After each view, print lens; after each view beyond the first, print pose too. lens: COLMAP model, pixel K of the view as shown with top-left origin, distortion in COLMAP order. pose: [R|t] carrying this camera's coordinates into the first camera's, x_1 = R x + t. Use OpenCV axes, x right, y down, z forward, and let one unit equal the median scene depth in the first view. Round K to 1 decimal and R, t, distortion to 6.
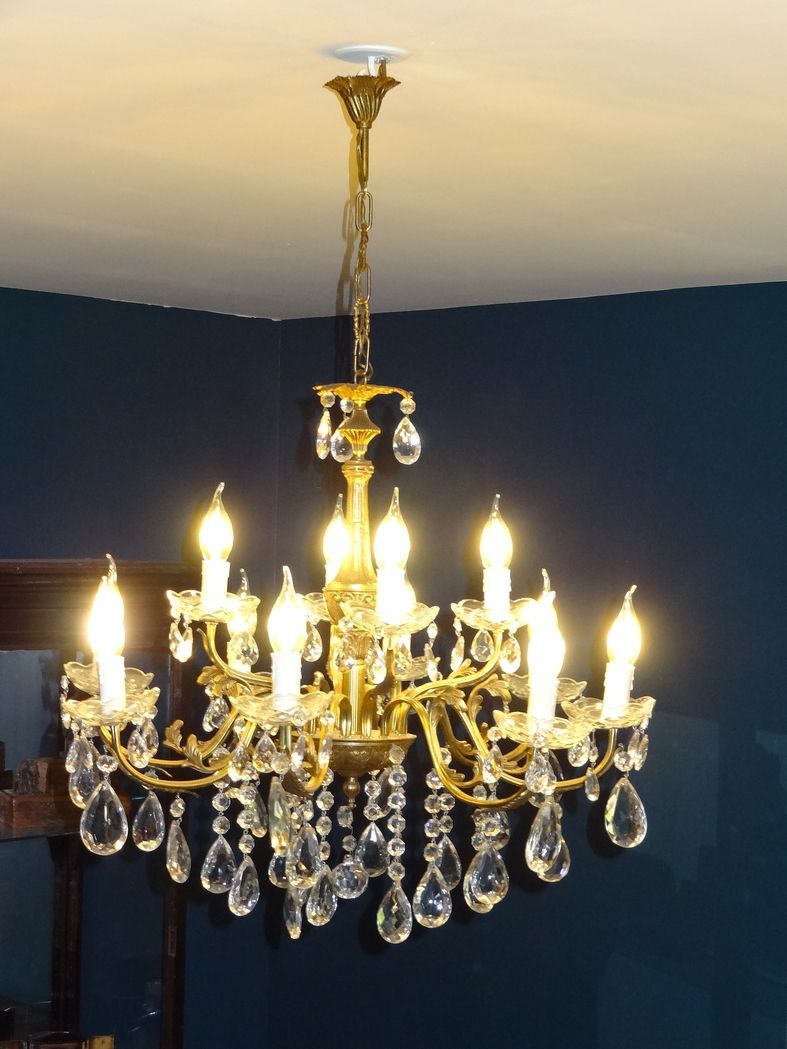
lens RADIAL K [[2032.7, 0, 405.2], [0, 2032.7, 523.2], [0, 0, 1]] dist [0.040262, 0.045040]
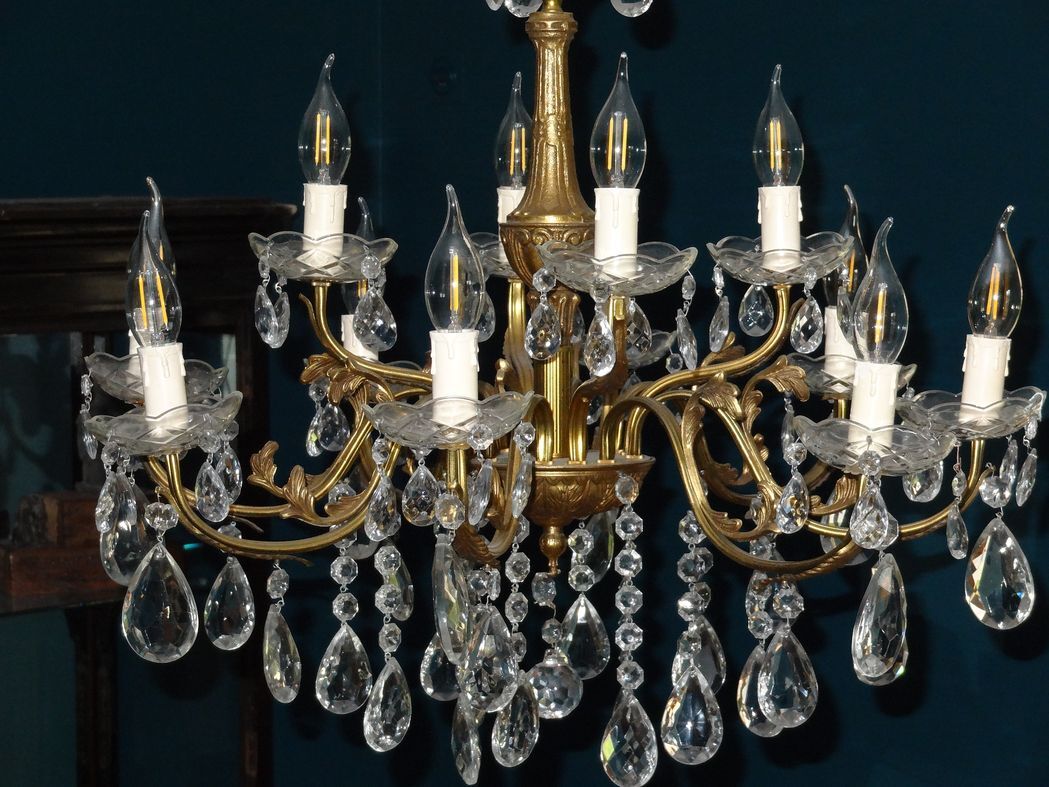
lens RADIAL K [[2794.1, 0, 524.5], [0, 2794.1, 393.5], [0, 0, 1]] dist [-0.001689, -0.243647]
pose [[0.999706, -0.023639, -0.005315, -0.029938], [0.024015, 0.995860, 0.087669, 0.009508], [0.003220, -0.087770, 0.996136, 0.155605]]
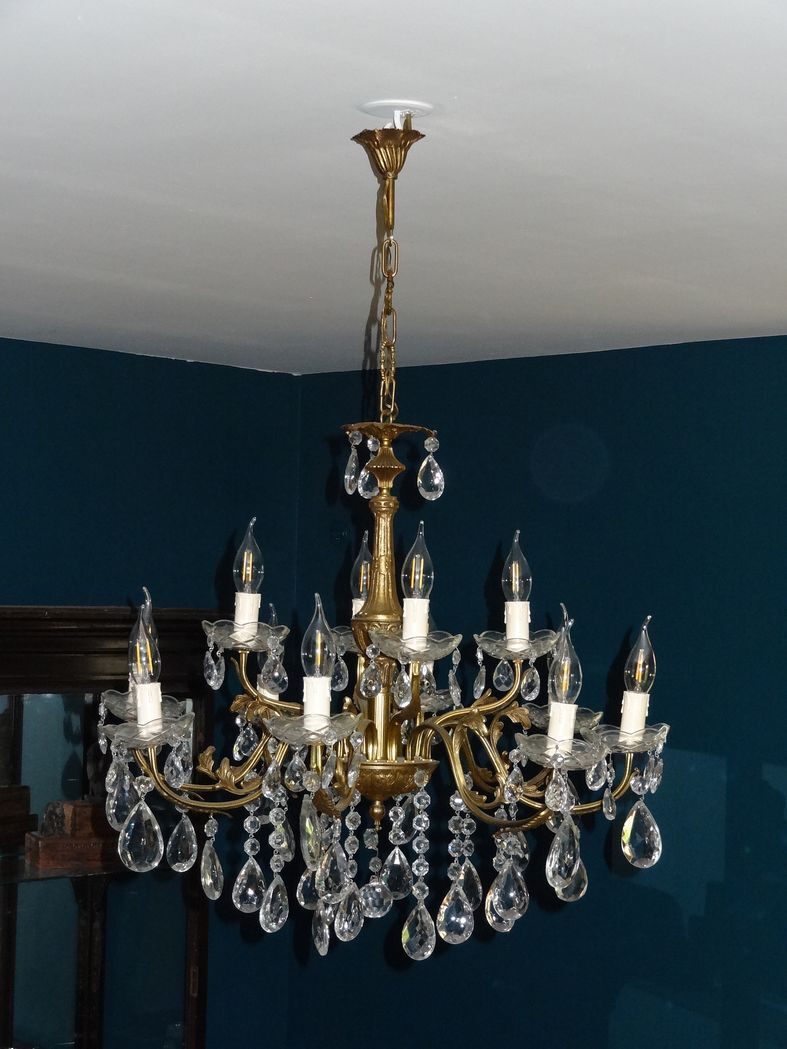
lens RADIAL K [[2028.0, 0, 396.0], [0, 2028.0, 550.7], [0, 0, 1]] dist [0.047603, 0.079985]
pose [[0.999946, 0.001334, -0.010348, -0.006327], [-0.001521, 0.999836, -0.018066, 0.016079], [0.010322, 0.018080, 0.999783, -0.040160]]
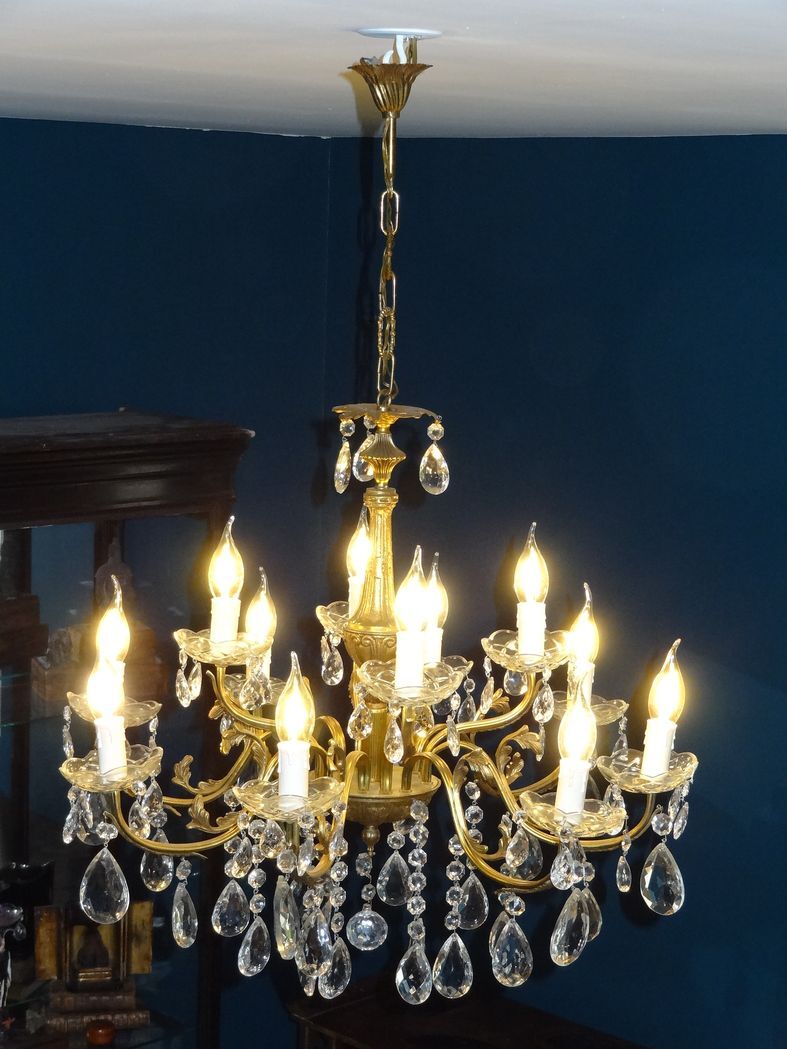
lens RADIAL K [[2118.5, 0, 393.5], [0, 2118.5, 524.5], [0, 0, 1]] dist [0.006143, 0.384490]
pose [[0.999048, 0.015375, -0.040814, 0.022083], [-0.009306, 0.989401, 0.144913, -0.156097], [0.042610, -0.144395, 0.988602, 0.056587]]
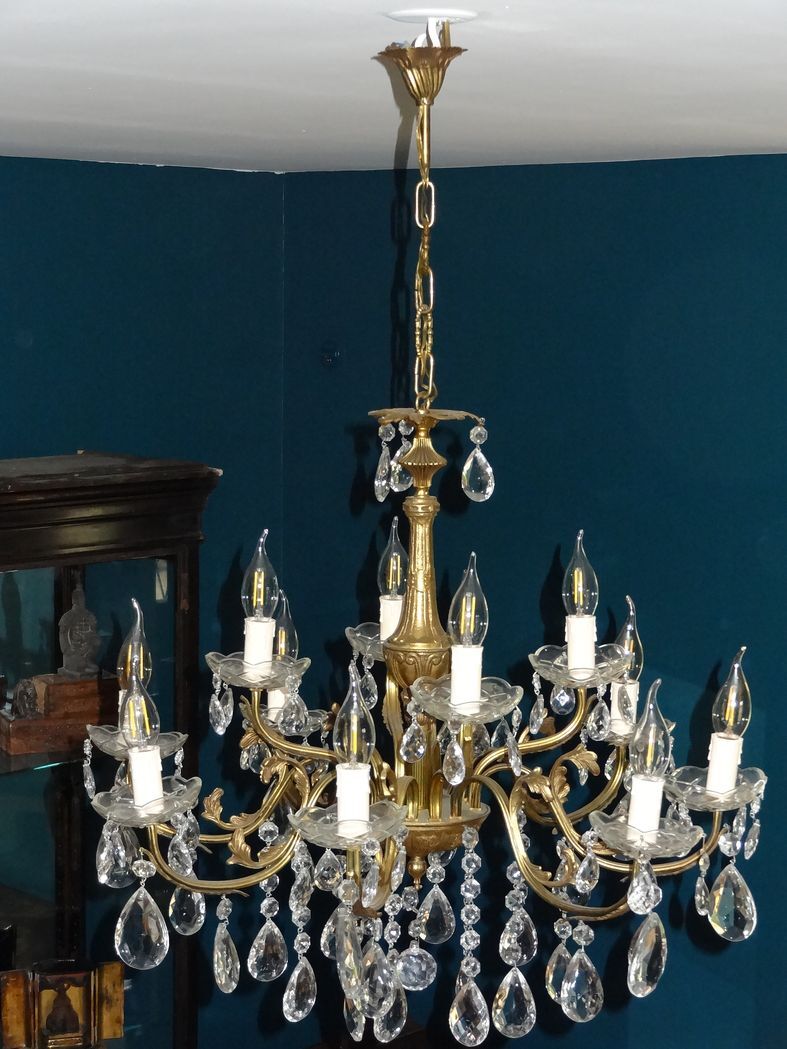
lens RADIAL K [[2118.5, 0, 393.5], [0, 2118.5, 524.5], [0, 0, 1]] dist [0.006143, 0.384490]
pose [[0.999944, -0.010551, 0.001253, -0.036822], [0.010335, 0.993214, 0.115845, -0.126058], [-0.002467, -0.115825, 0.993267, 0.107318]]
